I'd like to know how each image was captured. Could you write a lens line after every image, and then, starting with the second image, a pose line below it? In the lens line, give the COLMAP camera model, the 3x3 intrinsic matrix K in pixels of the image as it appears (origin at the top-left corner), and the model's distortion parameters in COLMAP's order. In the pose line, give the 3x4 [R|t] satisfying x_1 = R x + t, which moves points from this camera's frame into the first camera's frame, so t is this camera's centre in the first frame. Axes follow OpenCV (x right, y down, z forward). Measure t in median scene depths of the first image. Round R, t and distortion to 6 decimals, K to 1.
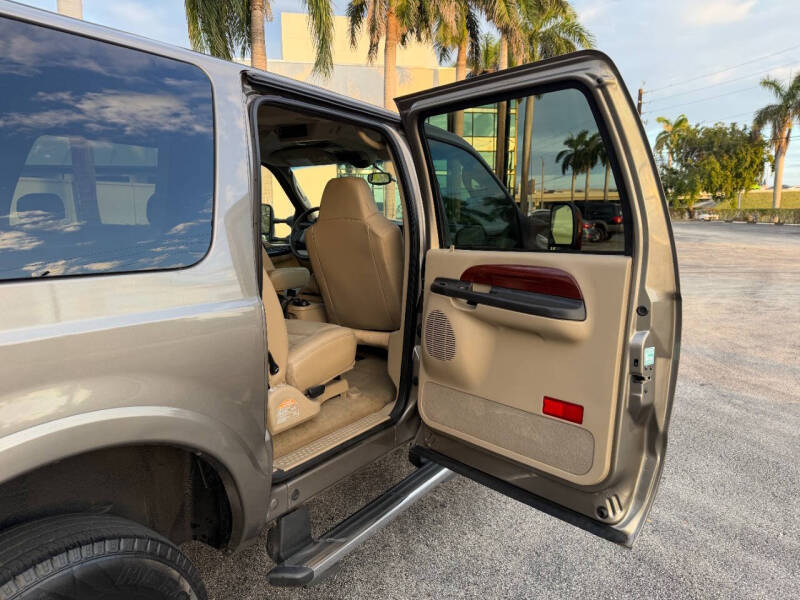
lens RADIAL K [[569.7, 0, 398.1], [0, 569.7, 301.1], [0, 0, 1]] dist [0.024294, -0.034515]
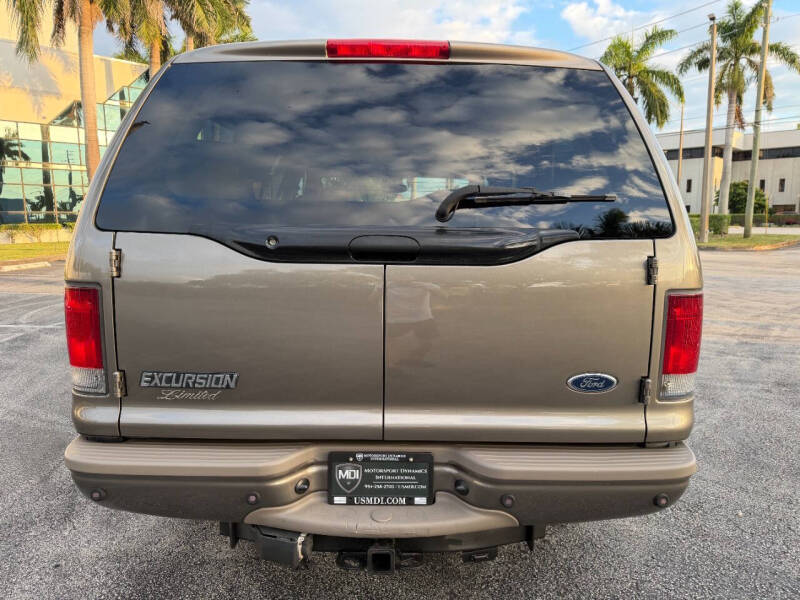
lens RADIAL K [[569.7, 0, 404.0], [0, 569.7, 298.3], [0, 0, 1]] dist [0.024294, -0.034515]
pose [[0.826163, -0.071167, 0.558919, -0.121907], [0.079104, 0.996816, 0.009997, 0.009742], [-0.557851, 0.035954, 0.829162, -0.026734]]
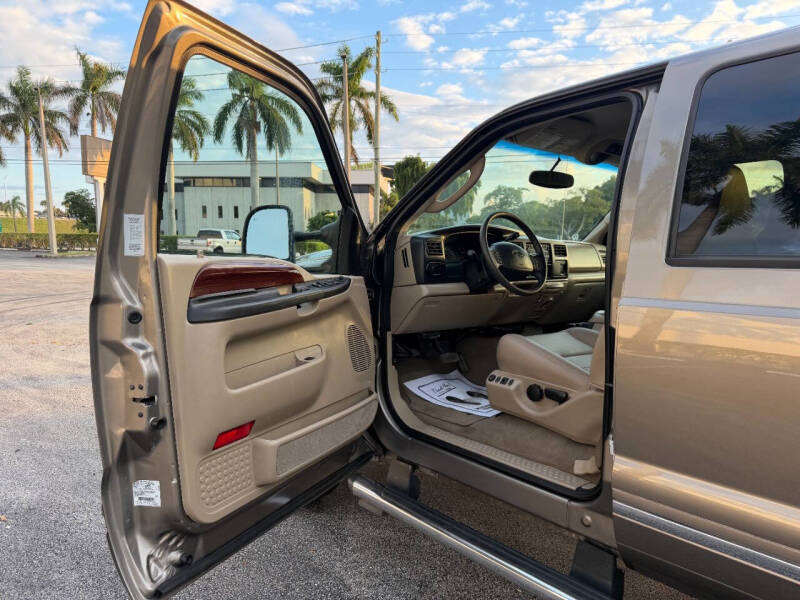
lens RADIAL K [[569.7, 0, 404.0], [0, 569.7, 306.4], [0, 0, 1]] dist [0.024294, -0.034515]
pose [[0.263957, -0.092361, 0.960102, -0.123952], [0.126666, 0.990103, 0.060423, -0.014239], [-0.956181, 0.105663, 0.273044, 0.135701]]
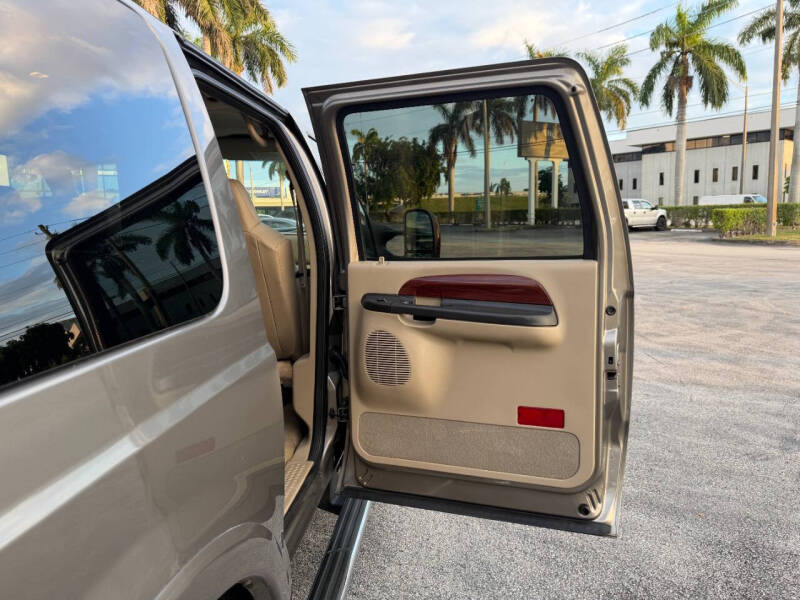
lens RADIAL K [[569.7, 0, 401.7], [0, 569.7, 298.5], [0, 0, 1]] dist [0.024294, -0.034515]
pose [[0.873980, -0.083103, 0.478804, -0.029073], [0.089327, 0.995954, 0.009810, -0.003528], [-0.477682, 0.034197, 0.877867, 0.018098]]
